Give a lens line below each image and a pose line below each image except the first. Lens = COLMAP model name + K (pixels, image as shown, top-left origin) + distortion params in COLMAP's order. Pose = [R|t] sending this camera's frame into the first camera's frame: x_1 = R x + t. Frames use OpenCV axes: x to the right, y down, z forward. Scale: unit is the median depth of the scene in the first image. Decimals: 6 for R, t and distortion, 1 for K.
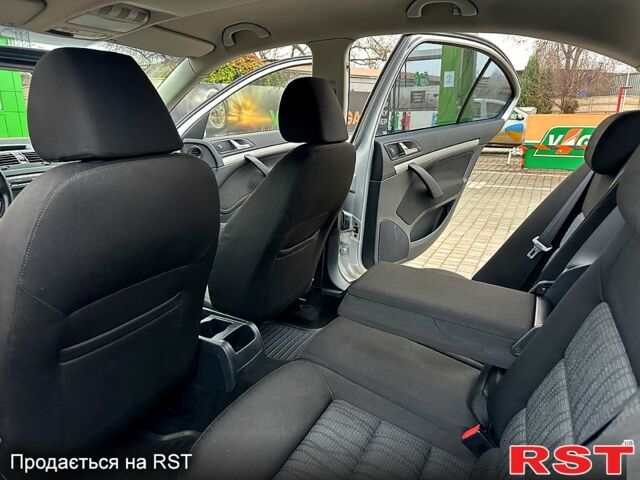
lens RADIAL K [[487.4, 0, 319.3], [0, 487.4, 255.2], [0, 0, 1]] dist [0.068675, -0.003679]
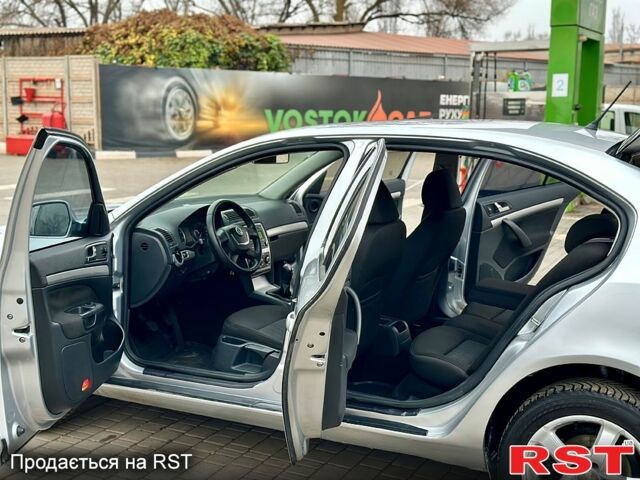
lens RADIAL K [[946.5, 0, 320.0], [0, 946.5, 240.0], [0, 0, 1]] dist [0.286727, -0.015466]
pose [[0.999876, 0.013950, -0.007265, -0.046241], [-0.014812, 0.990502, -0.136695, 0.036097], [0.005289, 0.136785, 0.990587, -0.246718]]
